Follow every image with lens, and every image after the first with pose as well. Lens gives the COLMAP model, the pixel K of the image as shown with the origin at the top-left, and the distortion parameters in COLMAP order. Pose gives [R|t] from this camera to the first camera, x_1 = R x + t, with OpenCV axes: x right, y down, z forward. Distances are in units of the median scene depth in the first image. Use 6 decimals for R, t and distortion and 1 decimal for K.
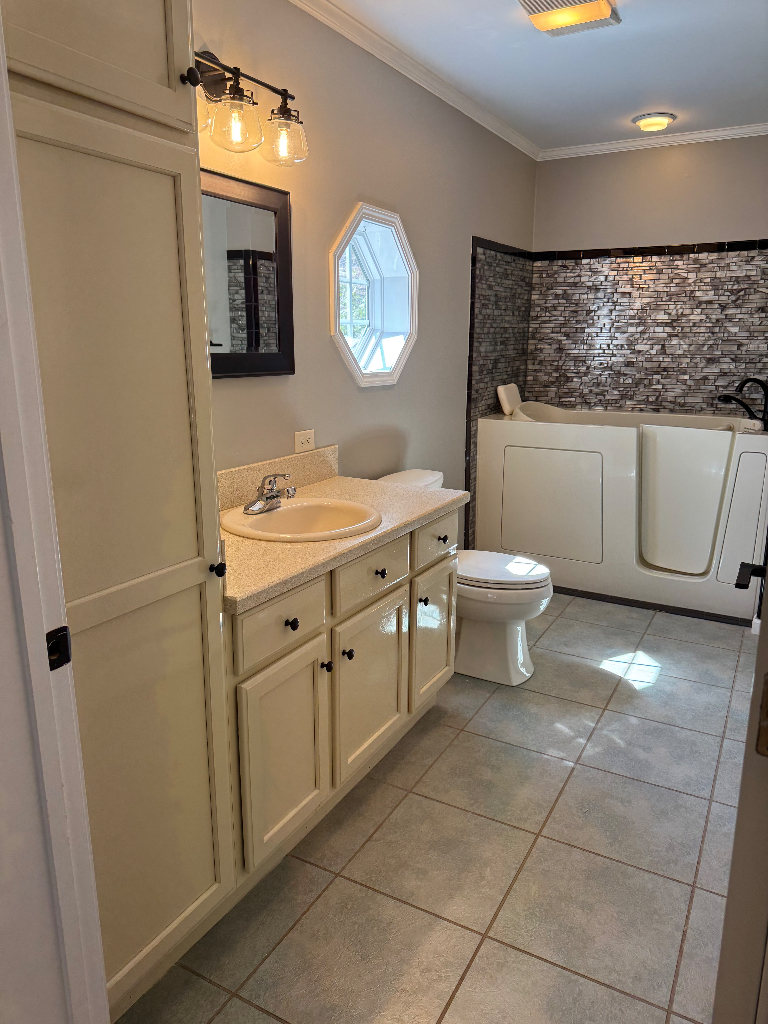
lens RADIAL K [[730.3, 0, 383.8], [0, 730.3, 513.5], [0, 0, 1]] dist [0.011951, -0.017474]
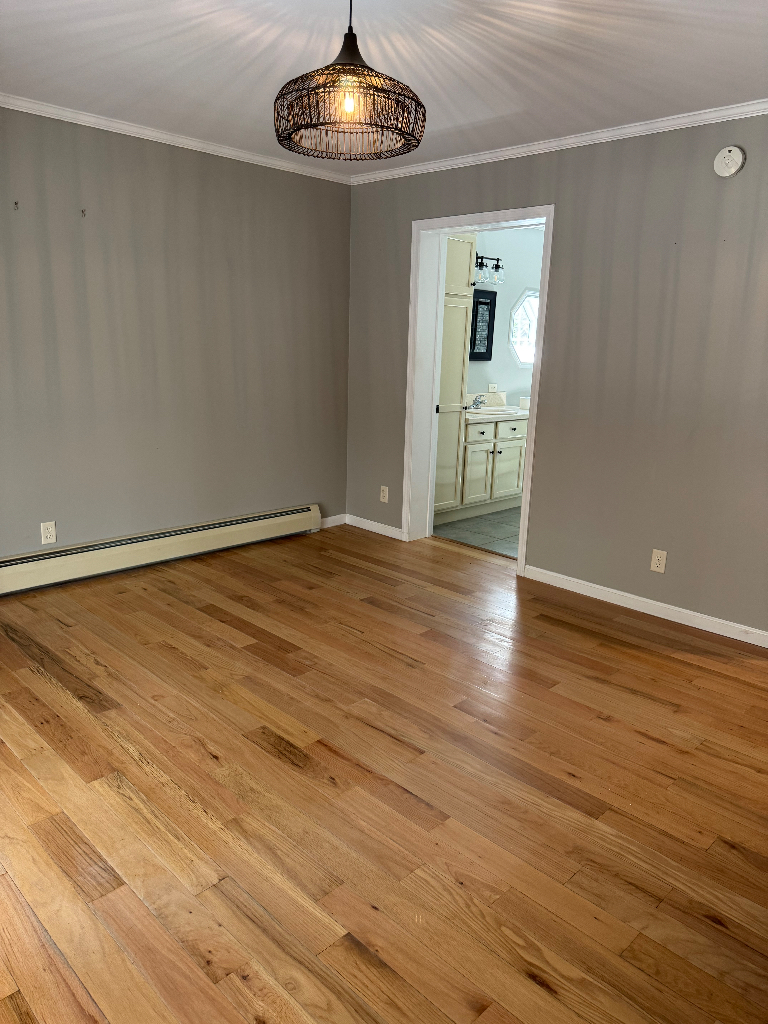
lens RADIAL K [[730.3, 0, 383.4], [0, 730.3, 513.2], [0, 0, 1]] dist [0.011951, -0.017474]
pose [[0.963301, 0.097558, -0.250069, 0.273125], [-0.098436, 0.995102, 0.009022, 0.471588], [0.249724, 0.015925, 0.968186, -2.081767]]
